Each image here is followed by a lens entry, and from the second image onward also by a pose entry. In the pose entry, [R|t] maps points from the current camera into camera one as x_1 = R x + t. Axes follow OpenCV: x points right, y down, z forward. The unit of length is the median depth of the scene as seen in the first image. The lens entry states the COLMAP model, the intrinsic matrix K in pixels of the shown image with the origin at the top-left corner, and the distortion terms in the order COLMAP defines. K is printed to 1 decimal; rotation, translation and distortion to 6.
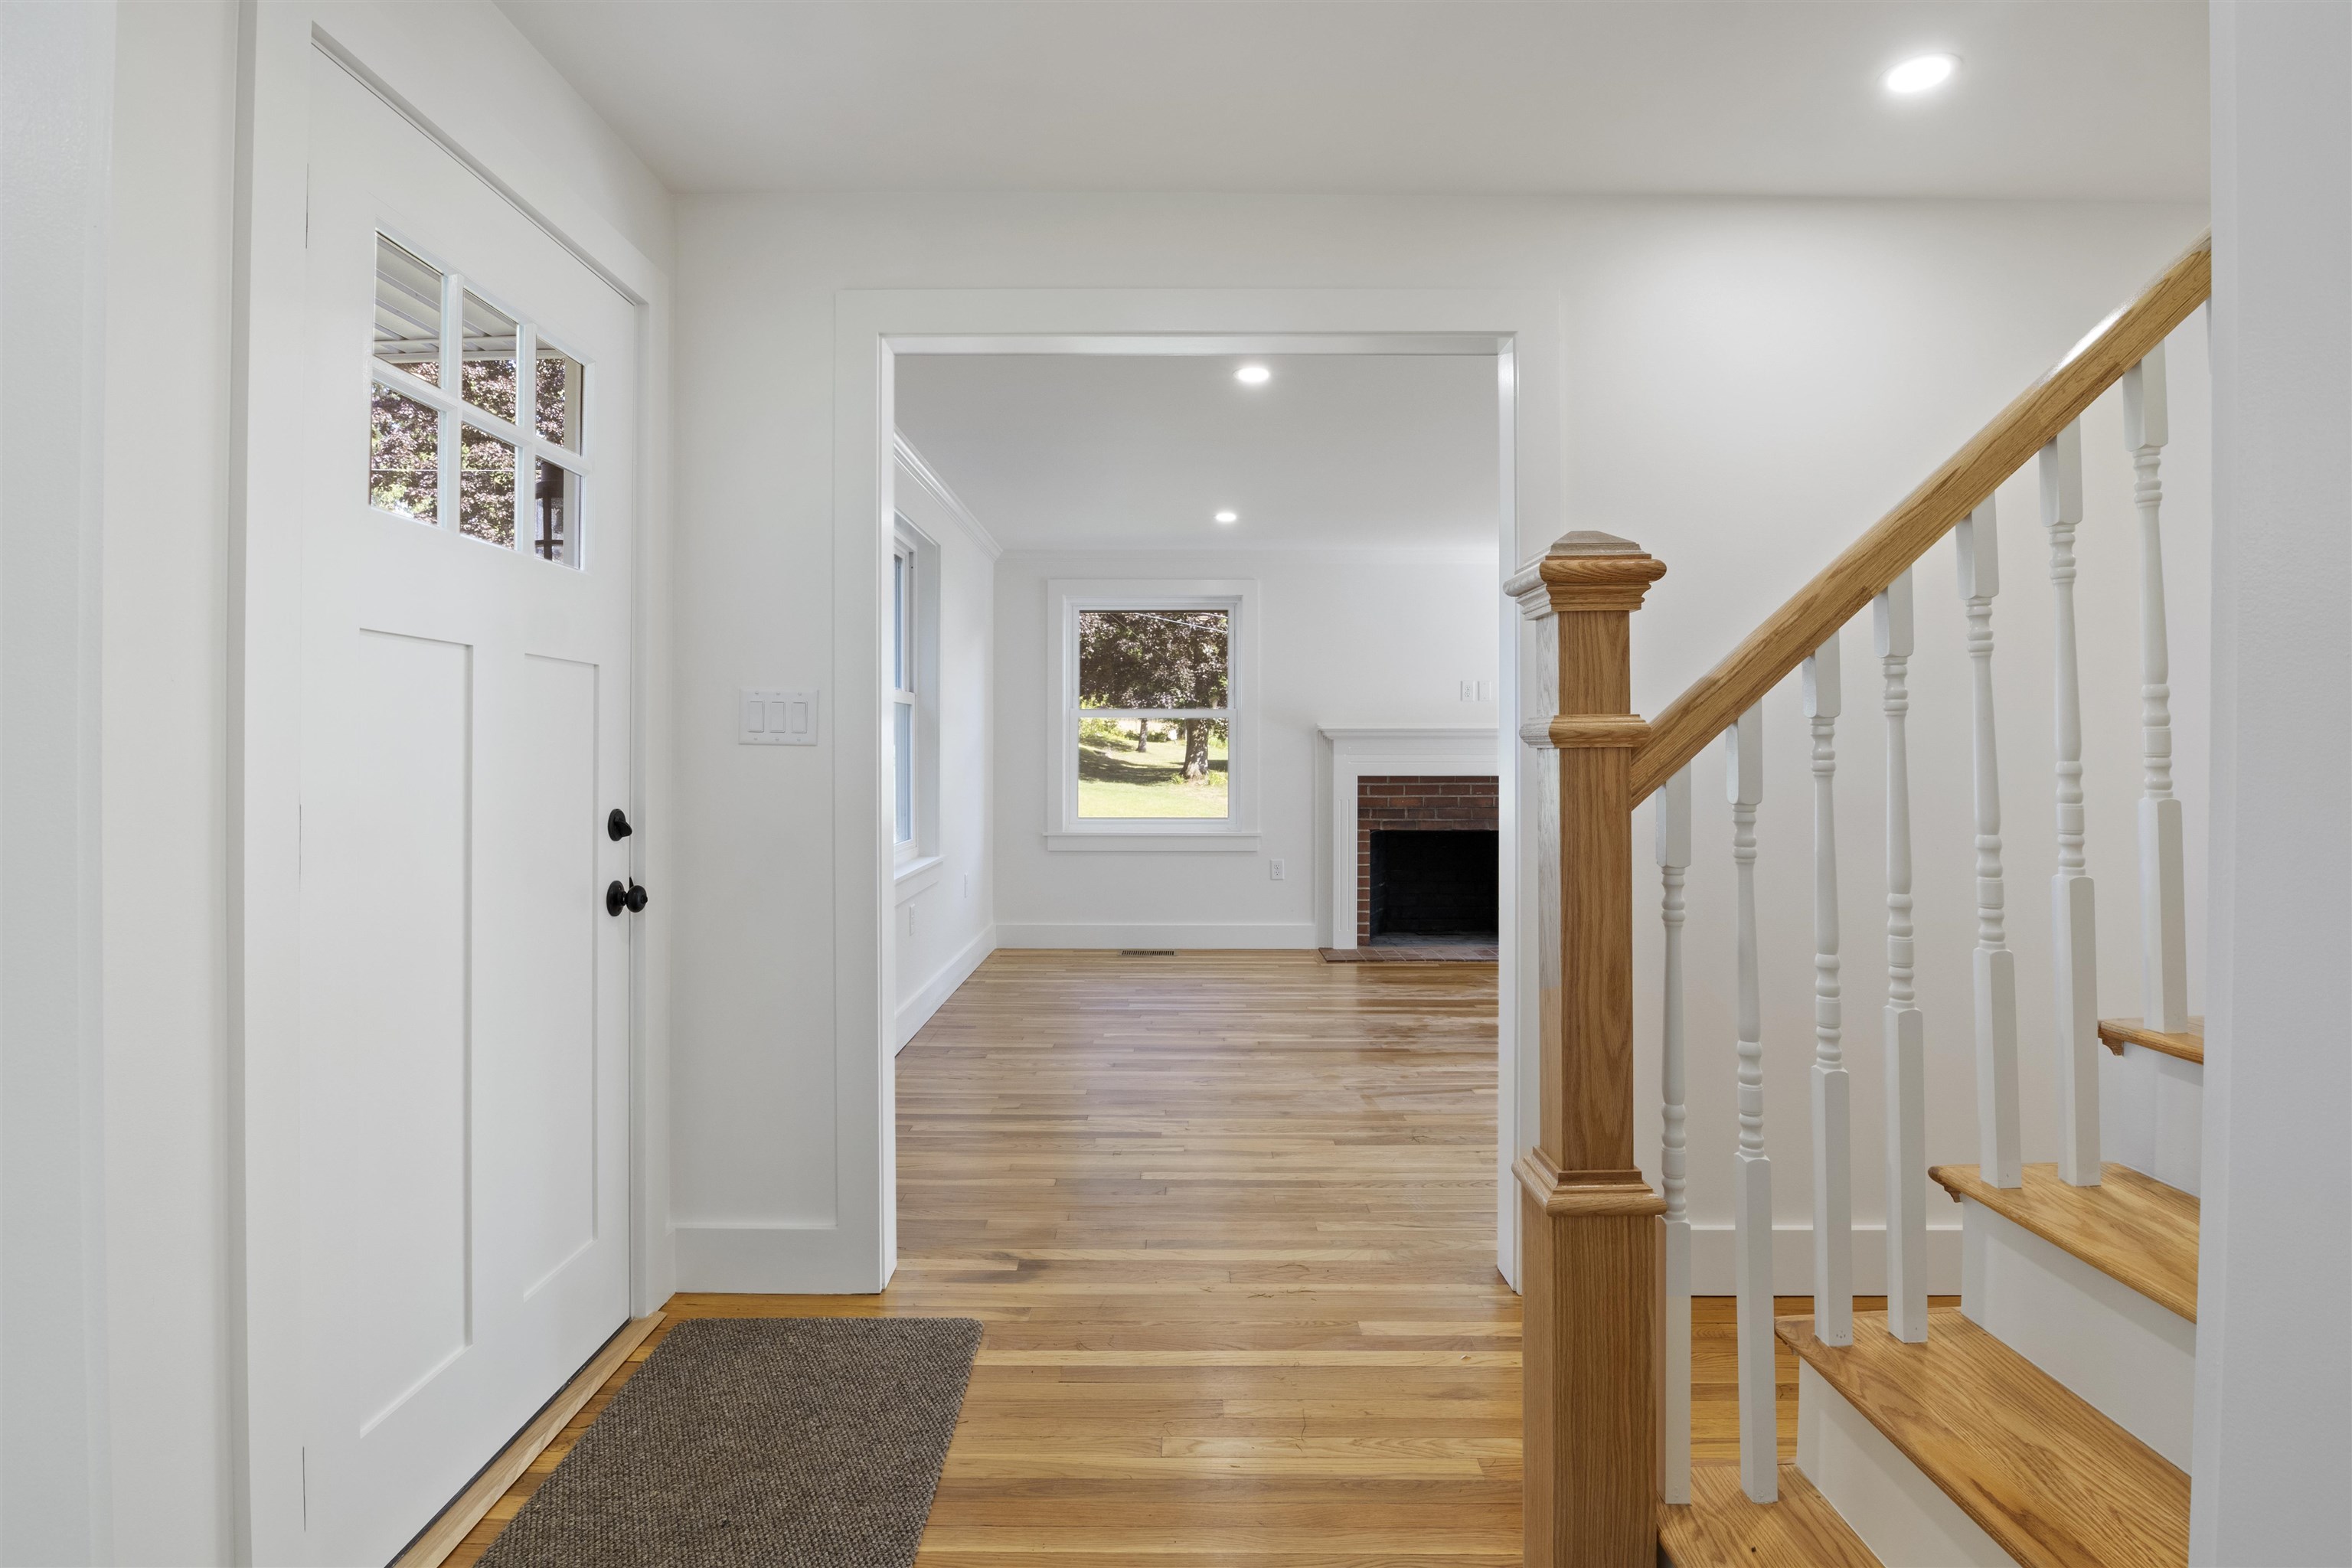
lens RADIAL K [[1195.2, 0, 1183.0], [0, 1195.2, 762.4], [0, 0, 1]] dist [-0.014145, -0.001230]
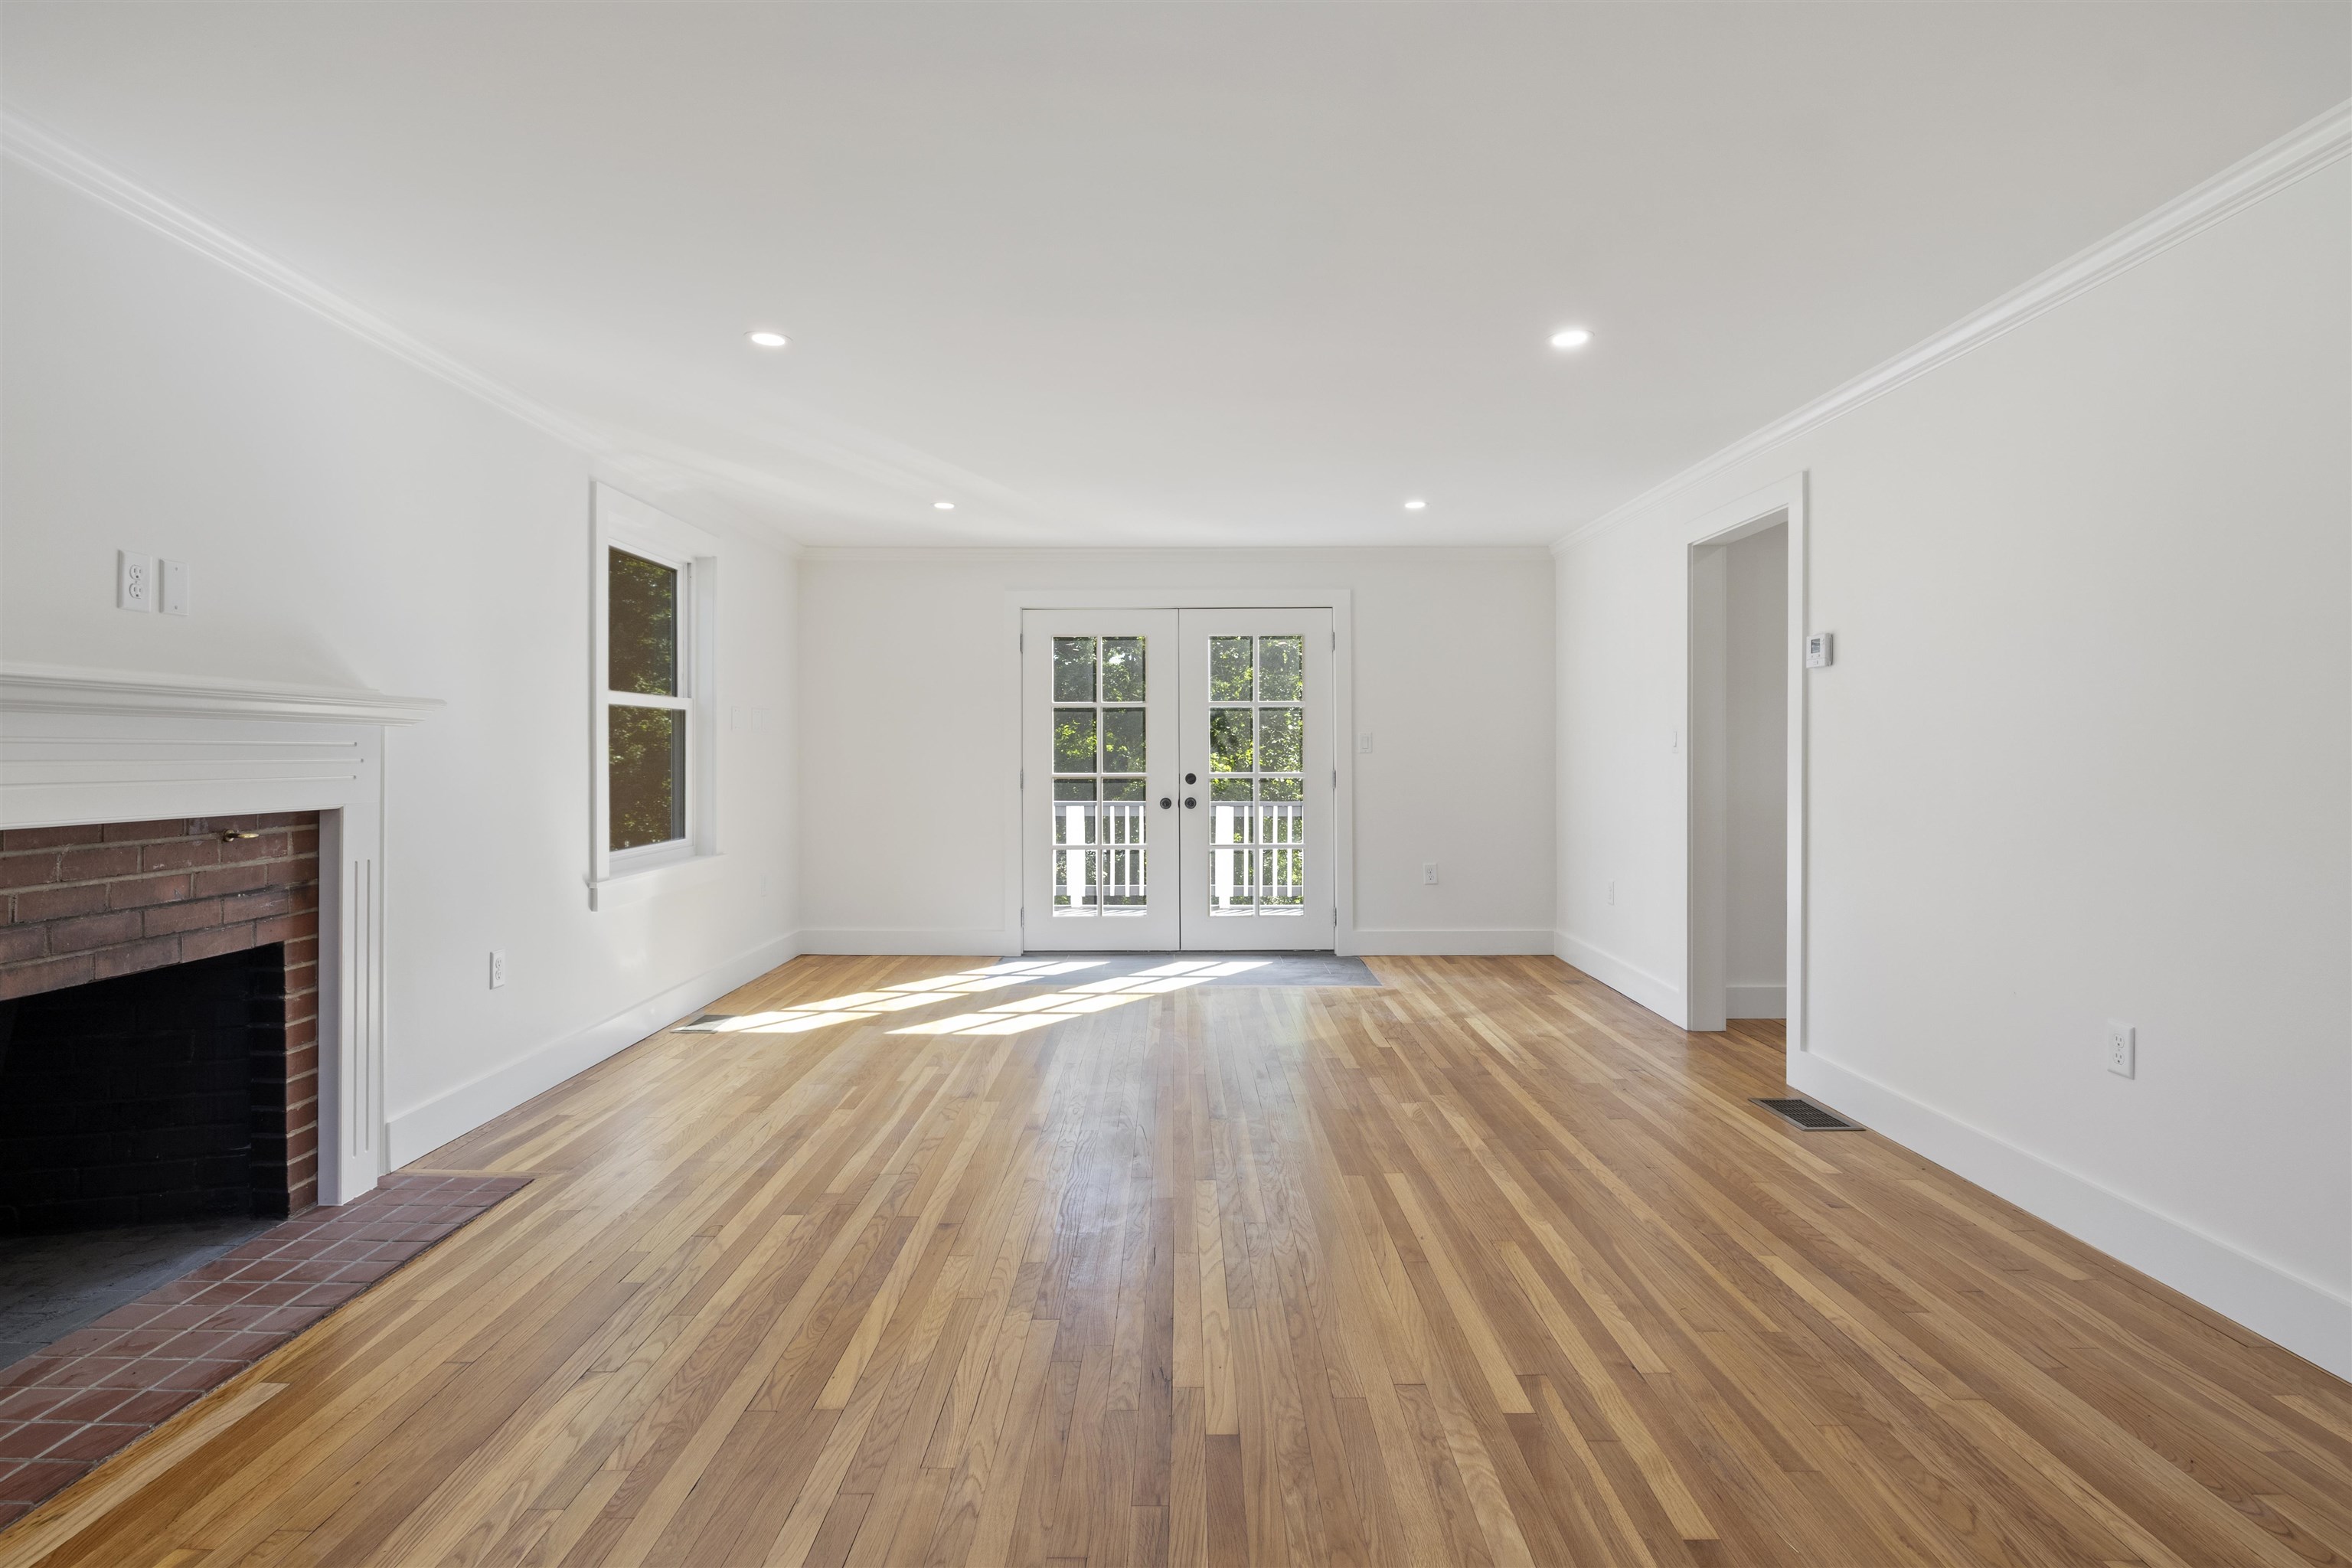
lens RADIAL K [[1181.1, 0, 1169.9], [0, 1181.1, 754.3], [0, 0, 1]] dist [-0.011029, -0.000892]
pose [[0.008673, 0.002692, 0.999959, -0.106868], [0.008497, 0.999960, -0.002765, -0.005002], [-0.999926, 0.008521, 0.008650, 0.688591]]
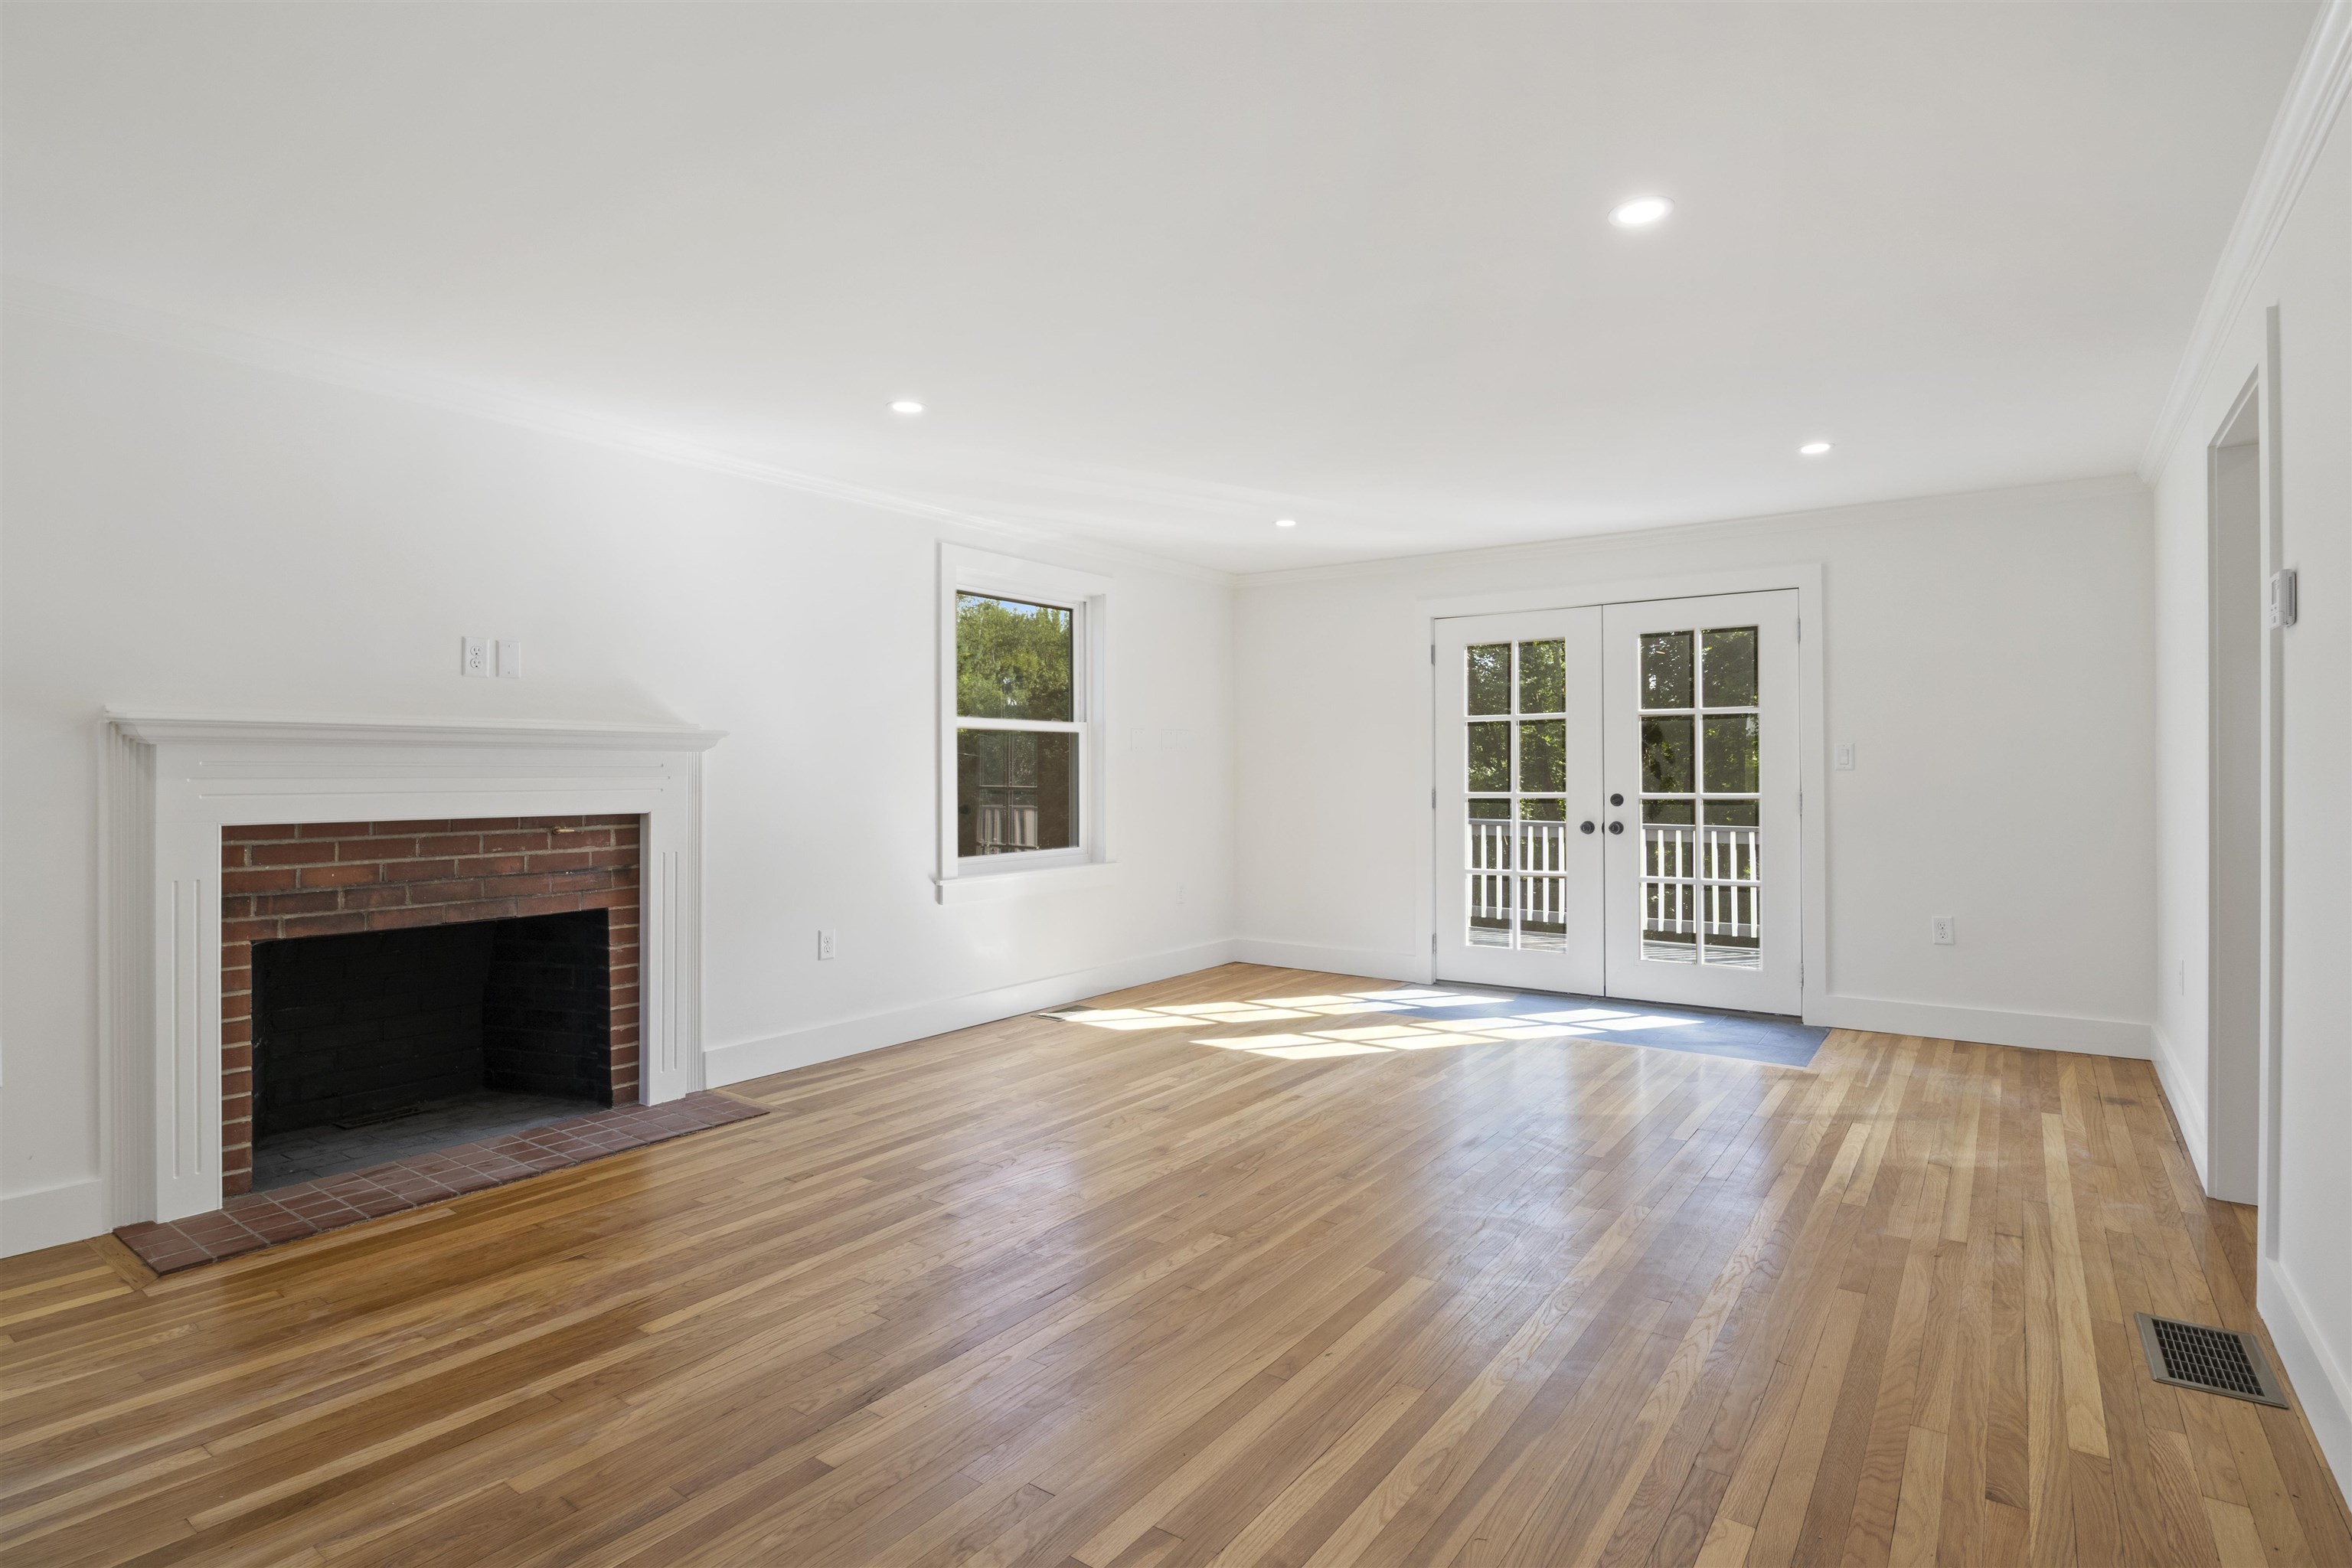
lens RADIAL K [[1176.3, 0, 1171.3], [0, 1176.3, 769.8], [0, 0, 1]] dist [-0.014491, -0.000504]
pose [[0.587472, 0.003327, 0.809238, 0.000619], [0.006656, 0.999938, -0.008943, -0.003444], [-0.809217, 0.010640, 0.587413, 0.447139]]
